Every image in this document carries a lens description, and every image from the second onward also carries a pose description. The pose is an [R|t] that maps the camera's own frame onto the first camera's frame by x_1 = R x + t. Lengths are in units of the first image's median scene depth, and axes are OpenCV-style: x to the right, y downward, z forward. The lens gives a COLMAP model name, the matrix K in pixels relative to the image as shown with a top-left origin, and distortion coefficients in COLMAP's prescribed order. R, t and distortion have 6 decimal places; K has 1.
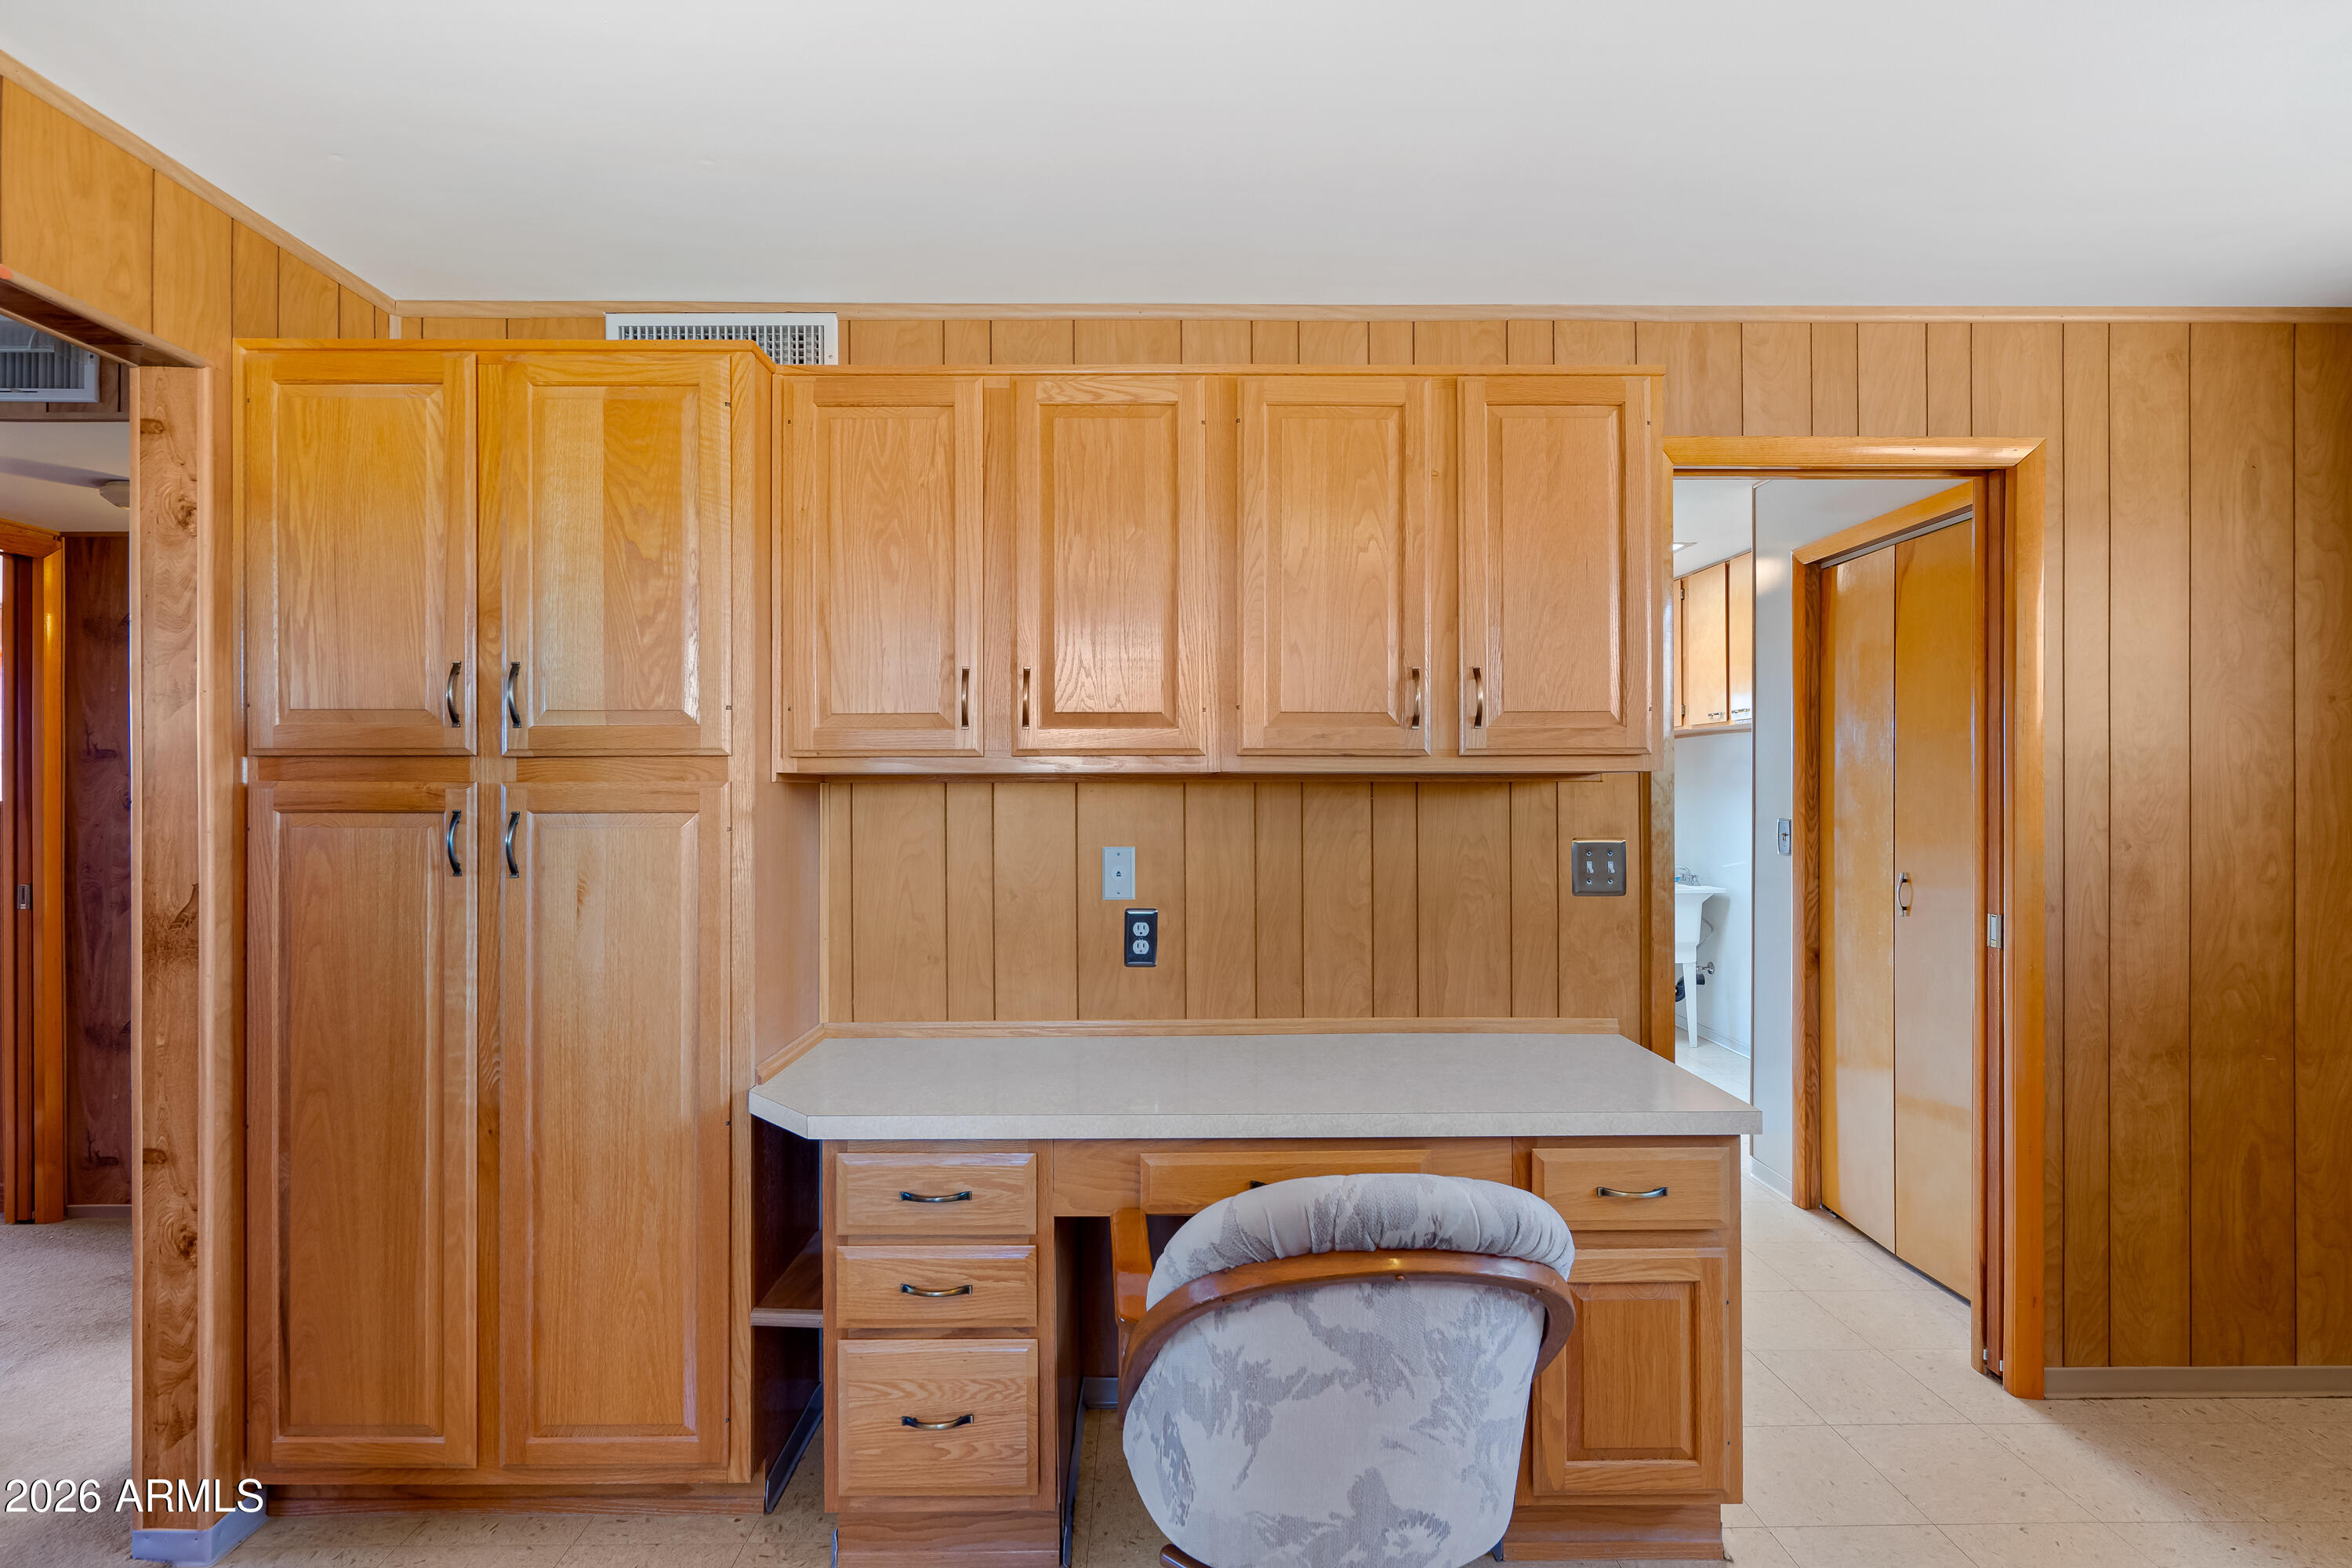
lens RADIAL K [[1088.7, 0, 1176.0], [0, 1088.7, 784.0], [0, 0, 1]] dist [-0.003941, 0.000104]
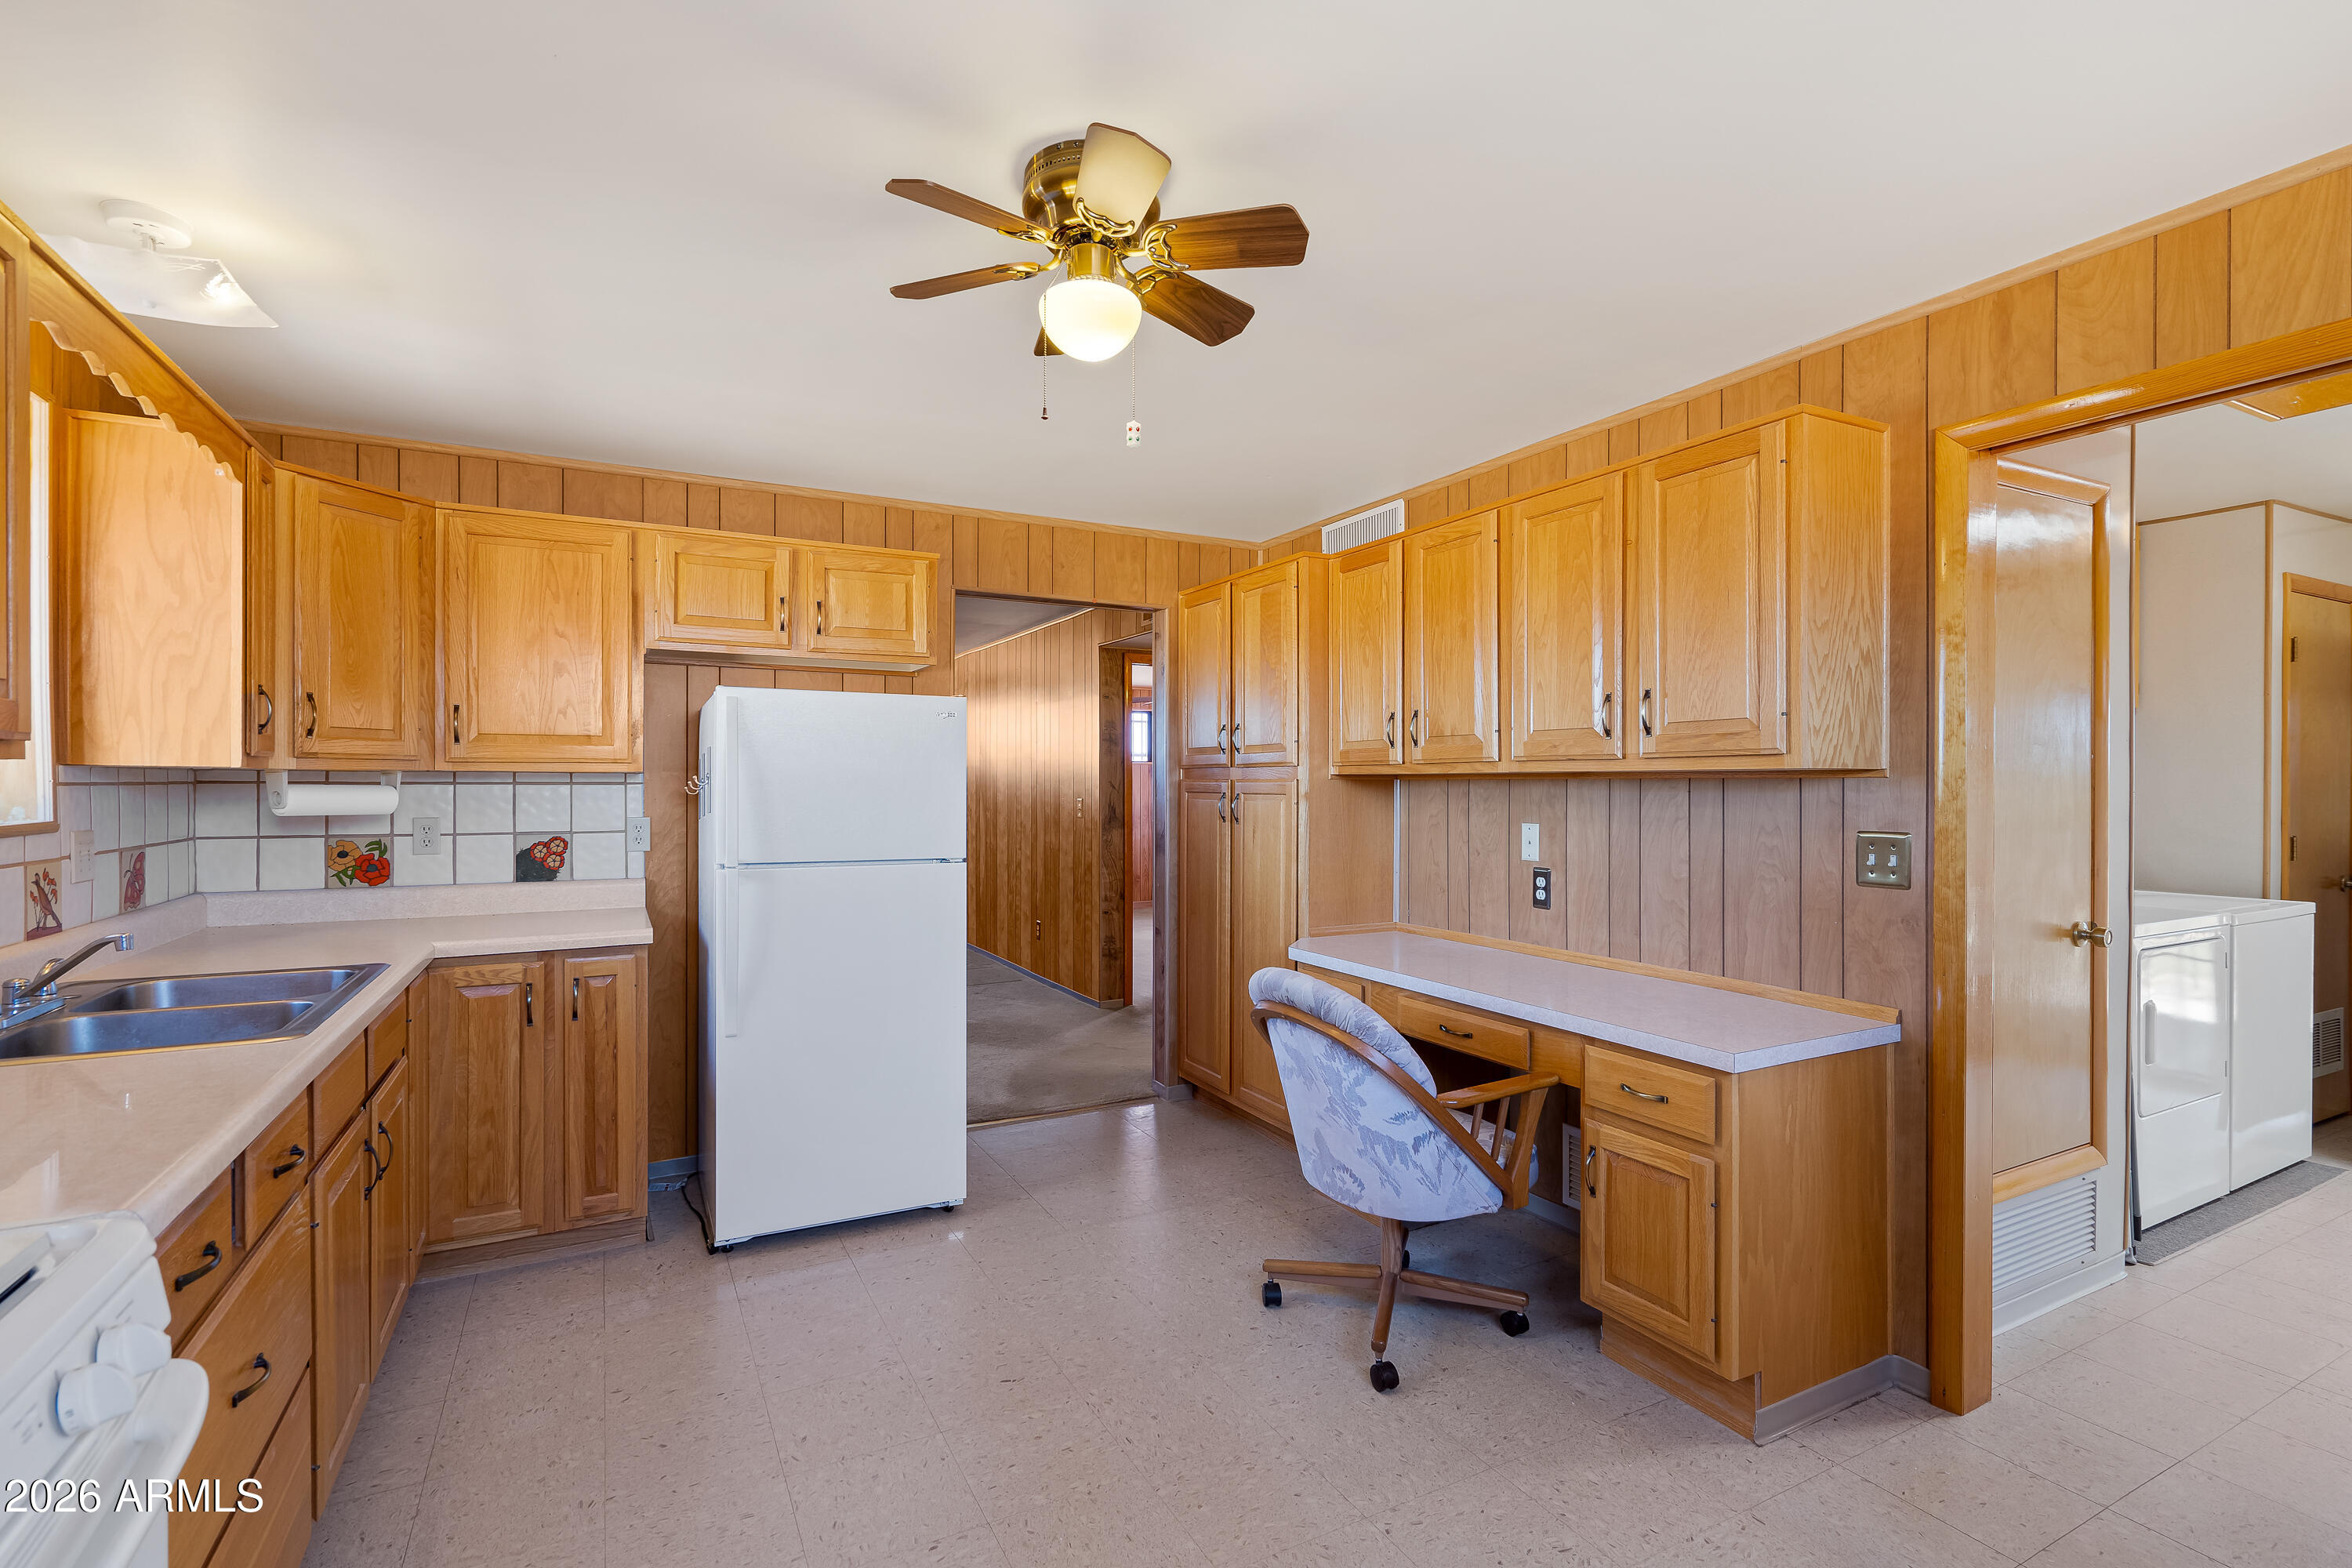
lens RADIAL K [[1088.7, 0, 1176.0], [0, 1088.7, 784.0], [0, 0, 1]] dist [-0.003941, 0.000104]
pose [[0.451992, 0.002710, -0.892018, 1.018358], [0.002004, 0.999990, 0.004054, -0.001429], [0.892020, -0.003620, 0.451982, -0.066739]]
